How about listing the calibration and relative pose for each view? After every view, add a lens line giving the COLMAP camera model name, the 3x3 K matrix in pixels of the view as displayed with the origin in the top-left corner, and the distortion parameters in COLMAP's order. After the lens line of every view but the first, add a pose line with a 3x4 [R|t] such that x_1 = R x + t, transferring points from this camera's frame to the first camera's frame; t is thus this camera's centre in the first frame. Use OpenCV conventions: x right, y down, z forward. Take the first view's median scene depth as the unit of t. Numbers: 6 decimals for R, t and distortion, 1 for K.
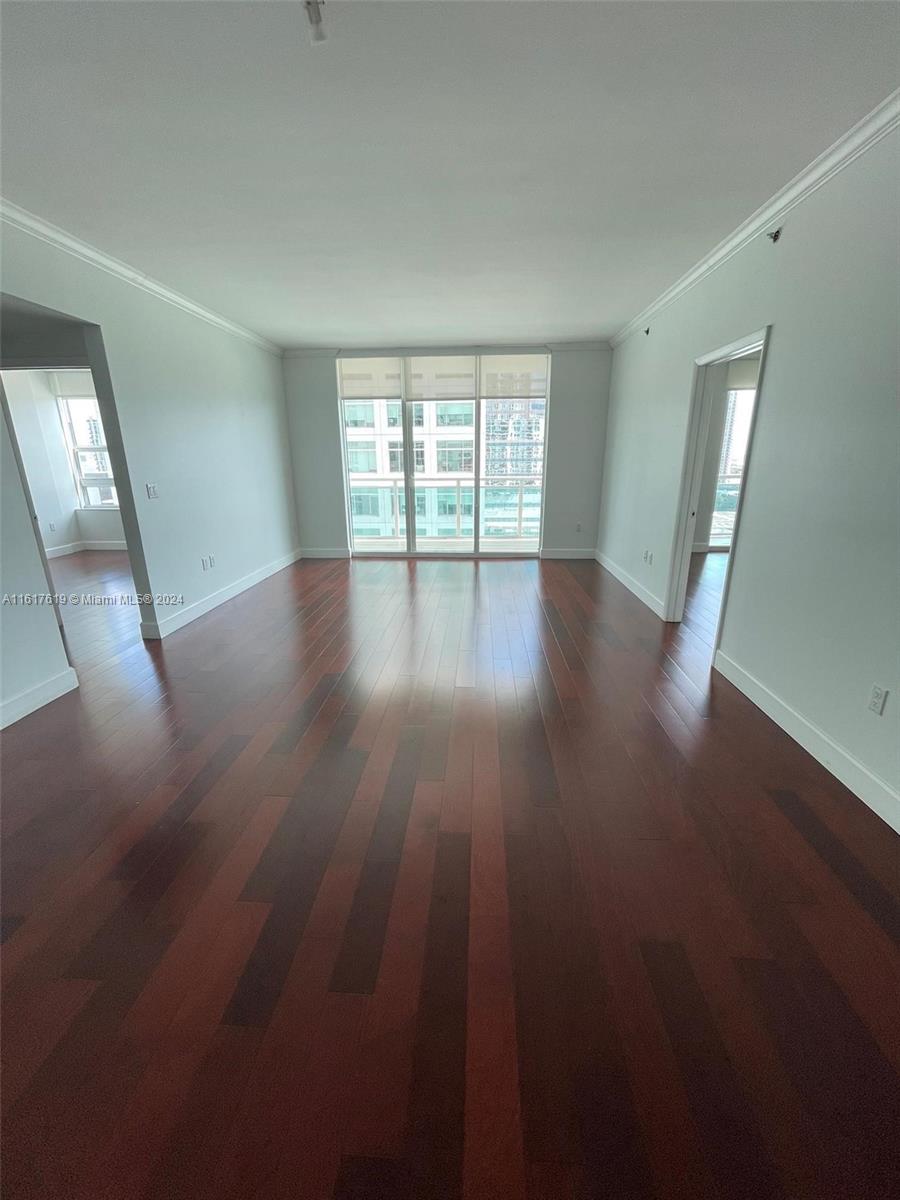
lens RADIAL K [[485.1, 0, 446.8], [0, 485.1, 600.8], [0, 0, 1]] dist [0.002277, -0.000880]
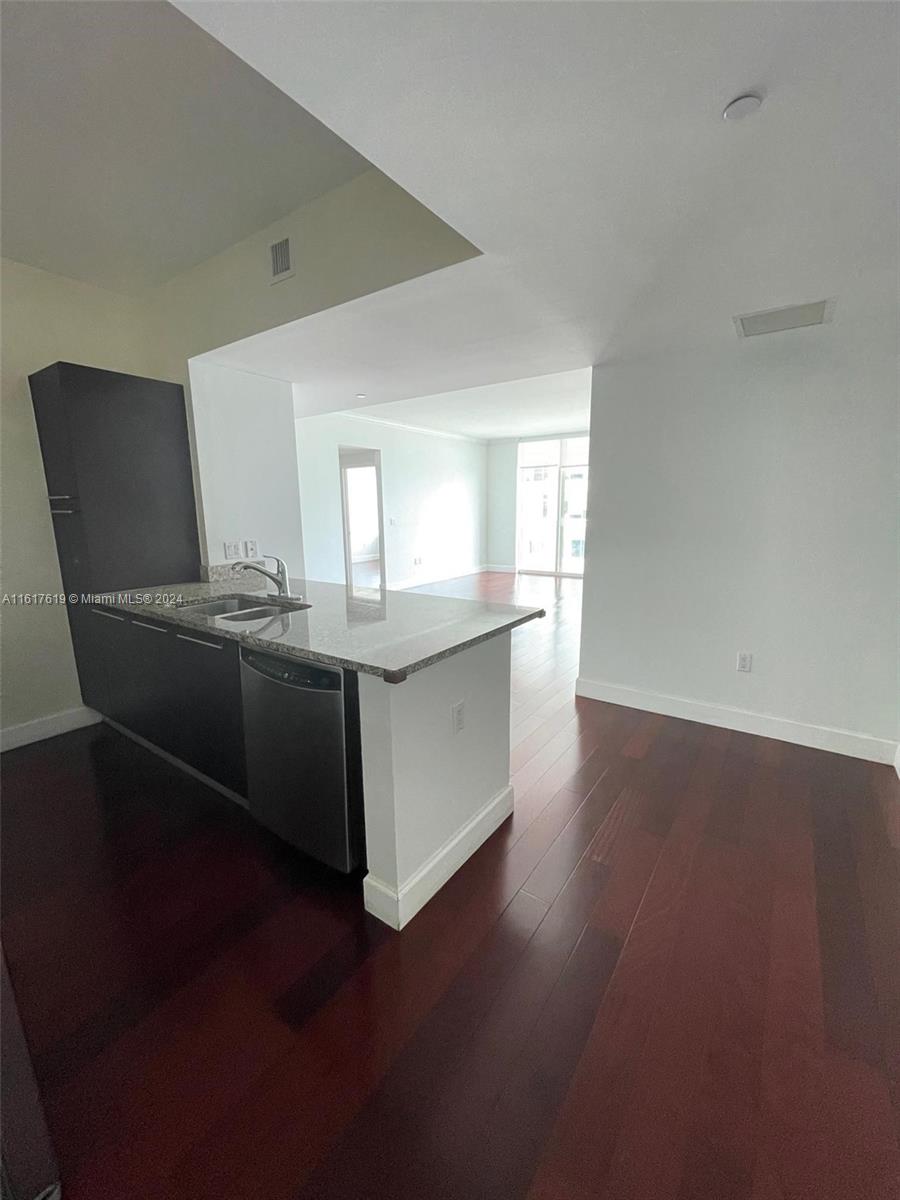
lens RADIAL K [[485.1, 0, 459.8], [0, 485.1, 598.8], [0, 0, 1]] dist [0.002277, -0.000880]
pose [[0.867233, 0.095574, -0.488643, 0.375302], [-0.143452, 0.987751, -0.061401, 0.103280], [0.476789, 0.123346, 0.870321, -0.342778]]
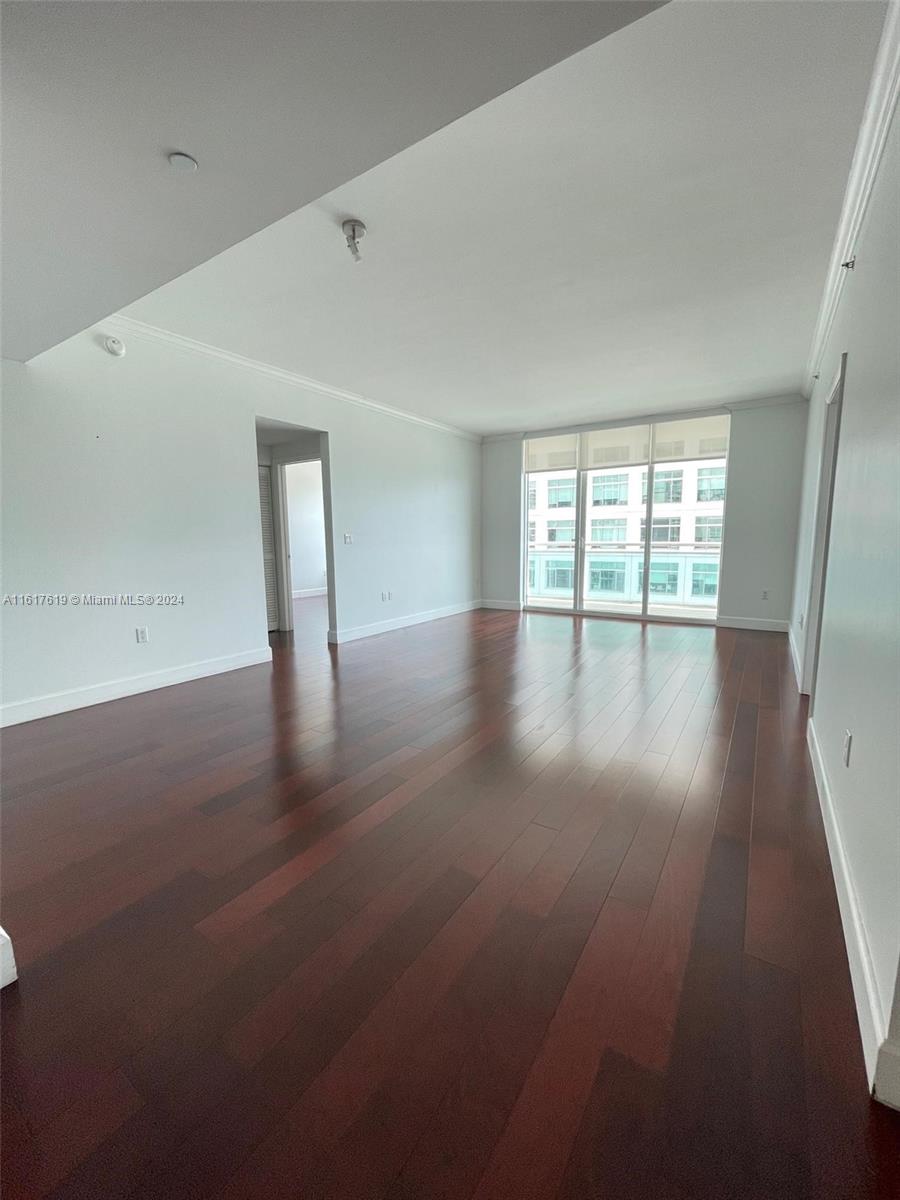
lens RADIAL K [[485.1, 0, 447.2], [0, 485.1, 597.5], [0, 0, 1]] dist [0.002277, -0.000880]
pose [[0.868197, 0.062163, -0.492311, 0.194736], [-0.141320, 0.982012, -0.125223, 0.043592], [0.475671, 0.178291, 0.861365, -0.028535]]
